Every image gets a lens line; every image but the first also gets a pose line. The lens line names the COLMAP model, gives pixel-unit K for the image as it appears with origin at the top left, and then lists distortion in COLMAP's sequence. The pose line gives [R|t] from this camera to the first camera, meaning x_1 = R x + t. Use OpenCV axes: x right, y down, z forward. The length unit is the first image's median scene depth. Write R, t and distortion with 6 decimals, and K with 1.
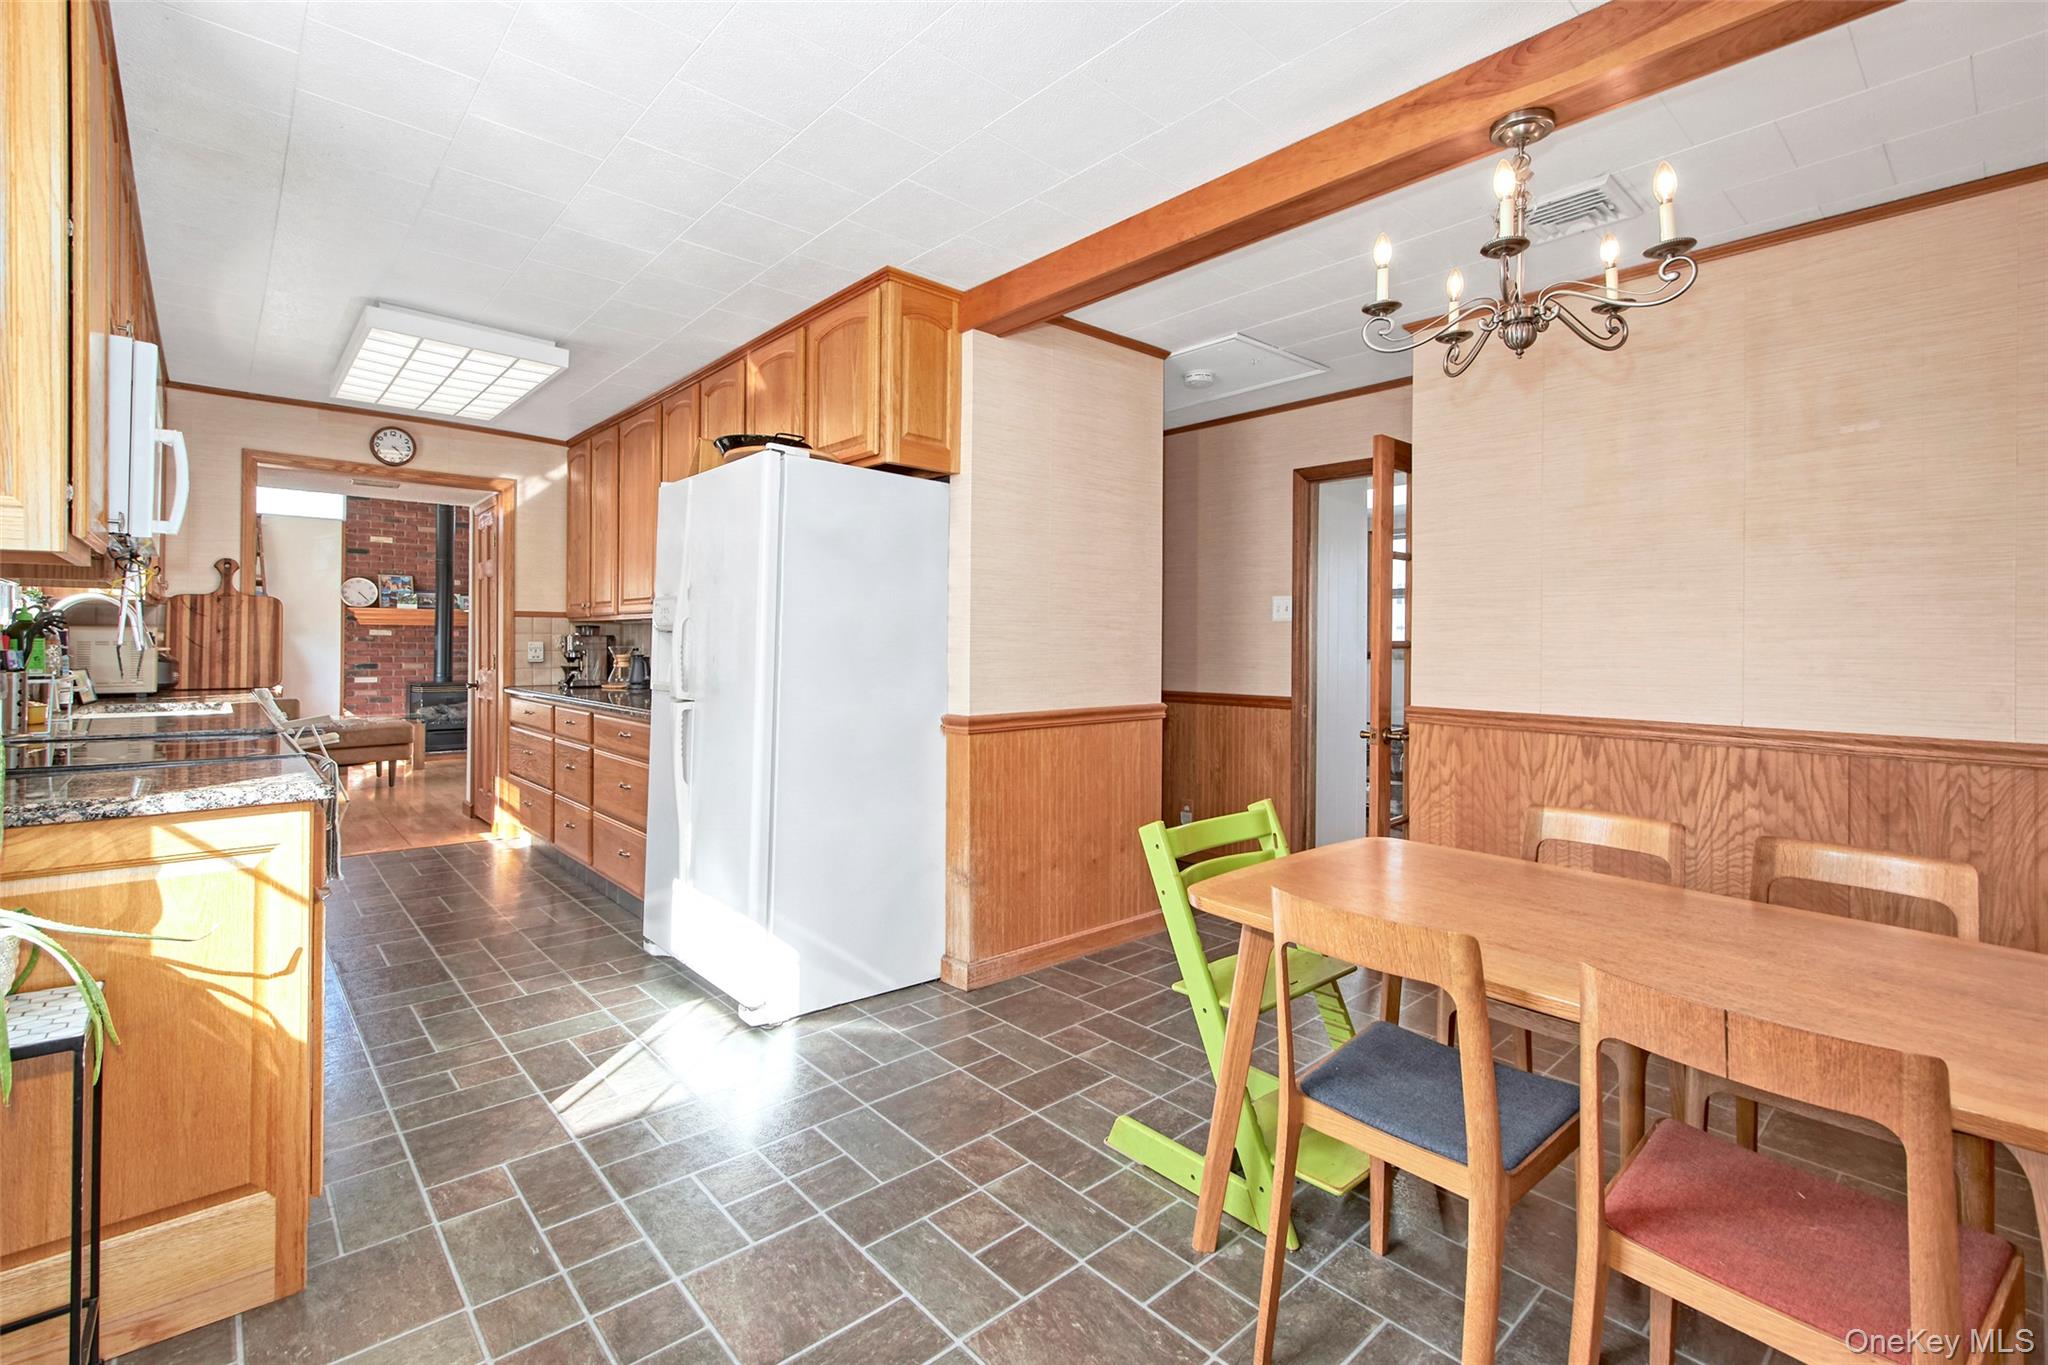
lens RADIAL K [[896.2, 0, 1012.7], [0, 896.2, 640.9], [0, 0, 1]] dist [0.000038, -0.001078]
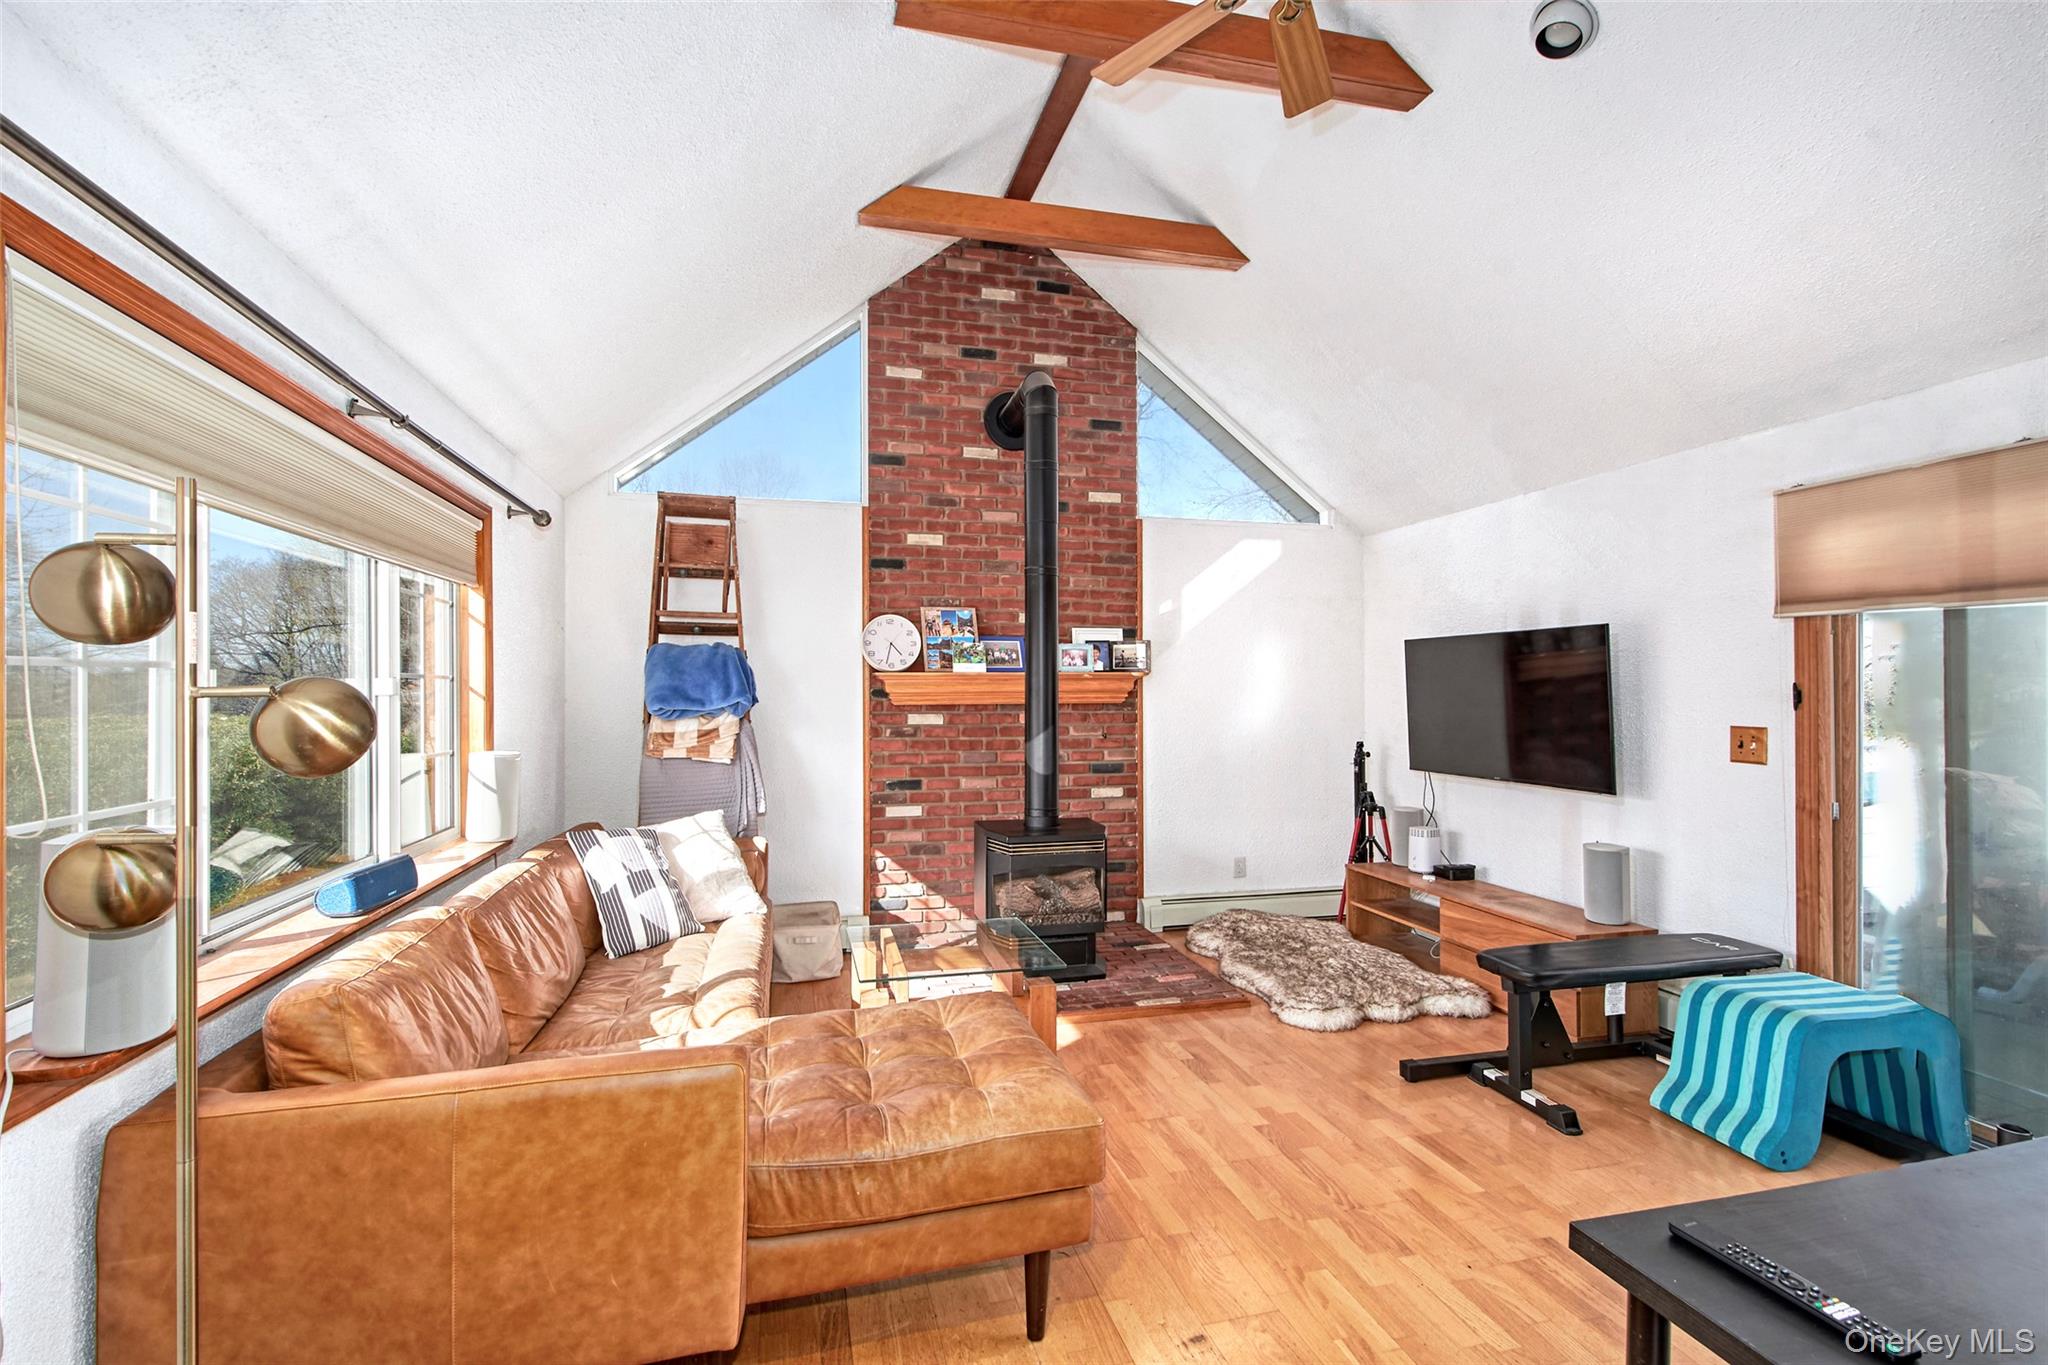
lens RADIAL K [[896.2, 0, 1007.2], [0, 896.2, 691.7], [0, 0, 1]] dist [0.000038, -0.001078]
pose [[0.889955, -0.009864, -0.455941, -0.770054], [0.012146, 0.999924, 0.002075, -0.046350], [0.455886, -0.007385, 0.890007, 1.010658]]
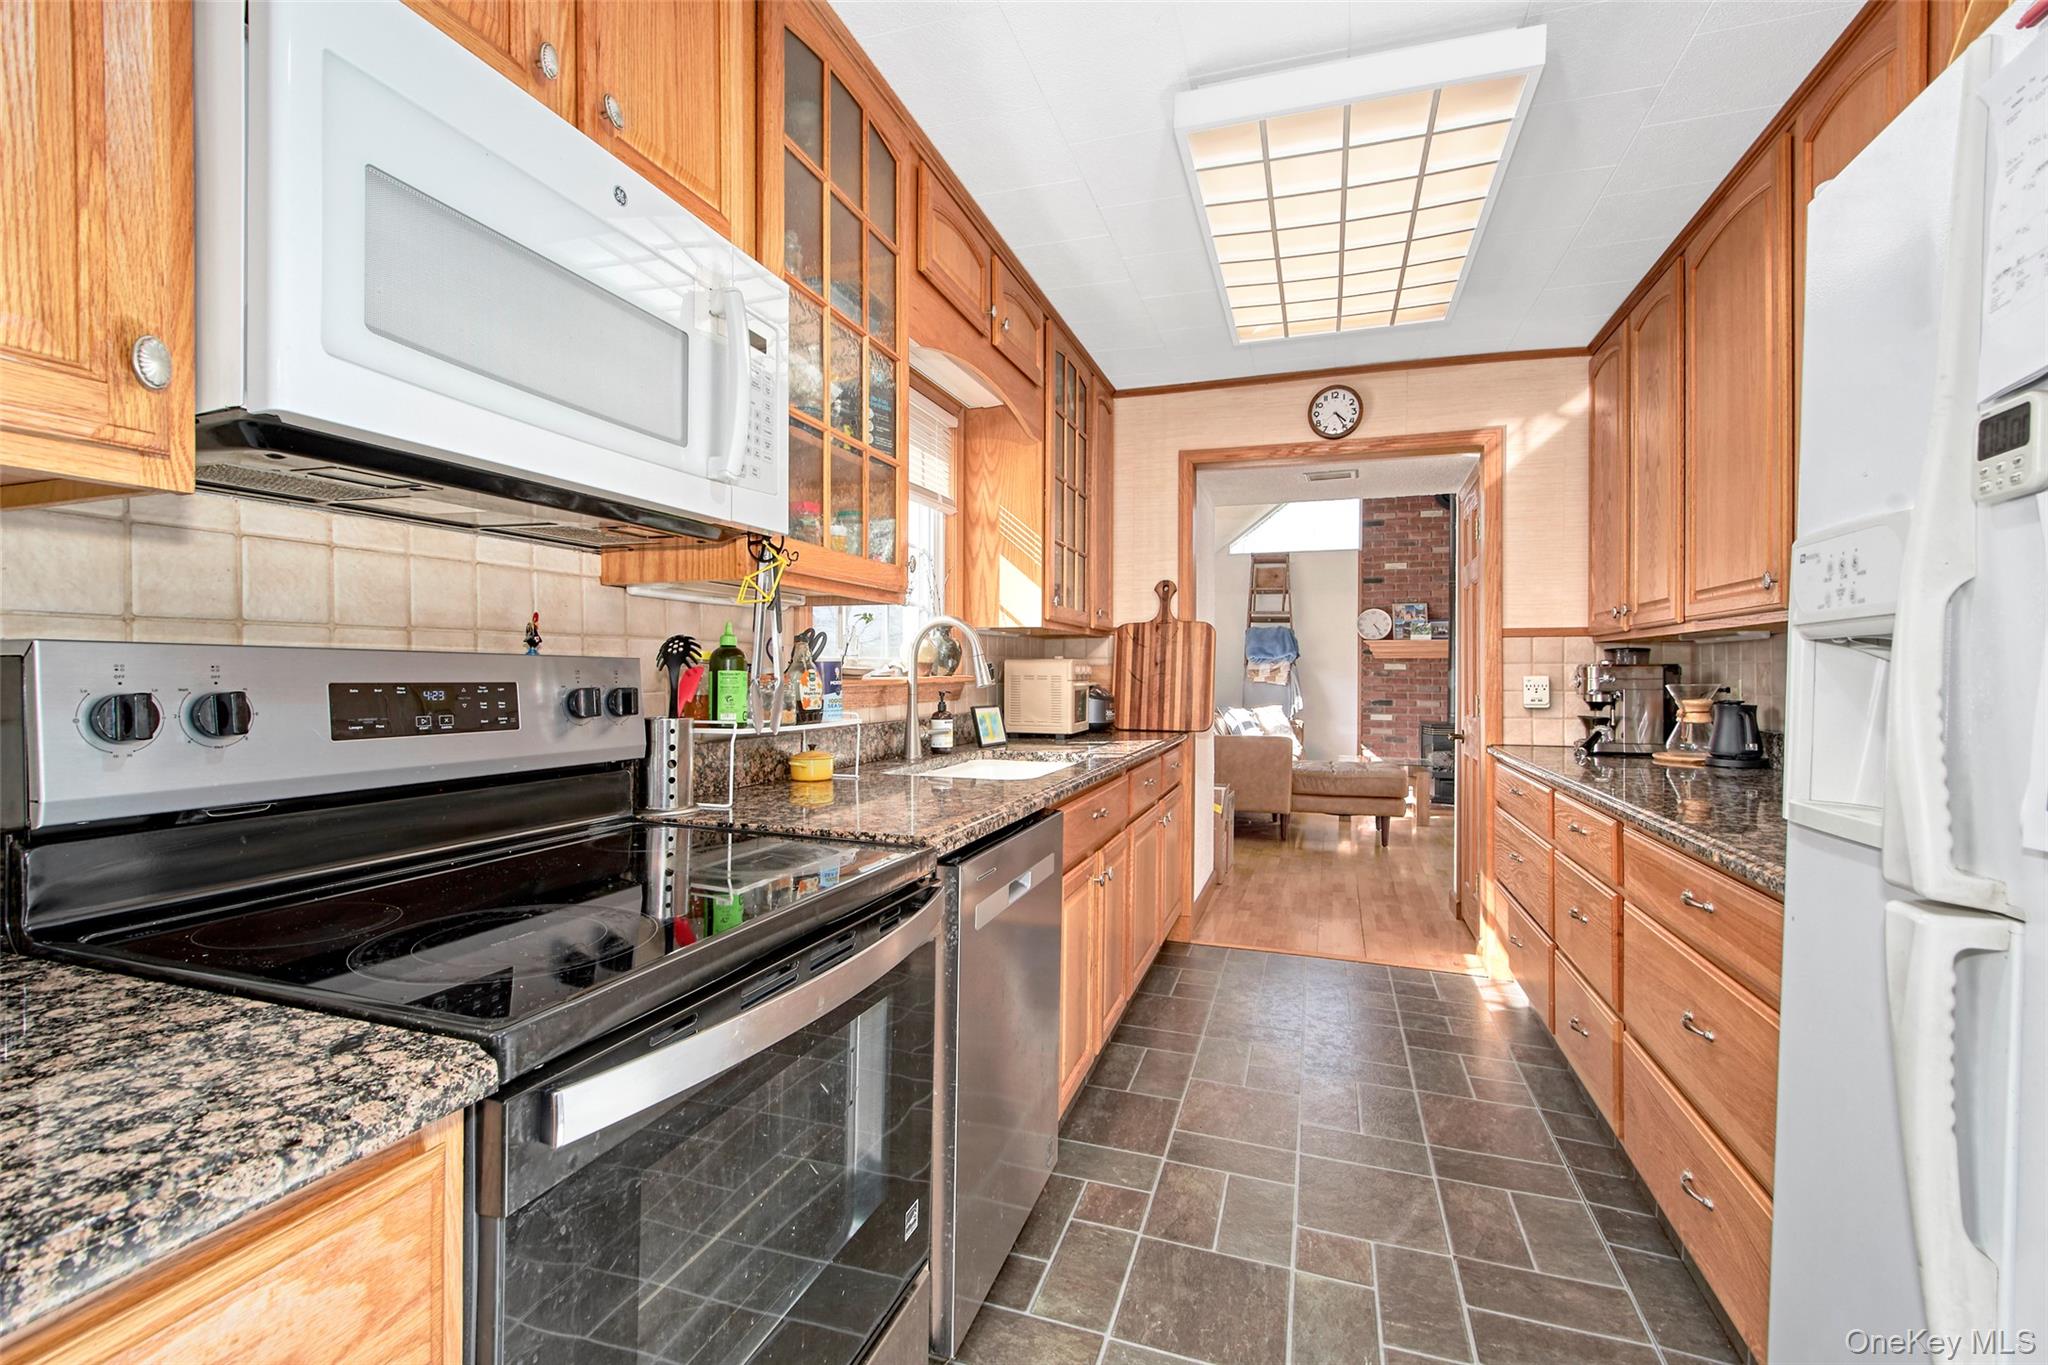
lens RADIAL K [[896.2, 0, 1002.6], [0, 896.2, 671.6], [0, 0, 1]] dist [0.000038, -0.001078]
pose [[0.477016, -0.005236, -0.878879, -0.156329], [0.001016, 0.999985, -0.005406, 0.000884], [0.878894, 0.001686, 0.477014, 0.366733]]
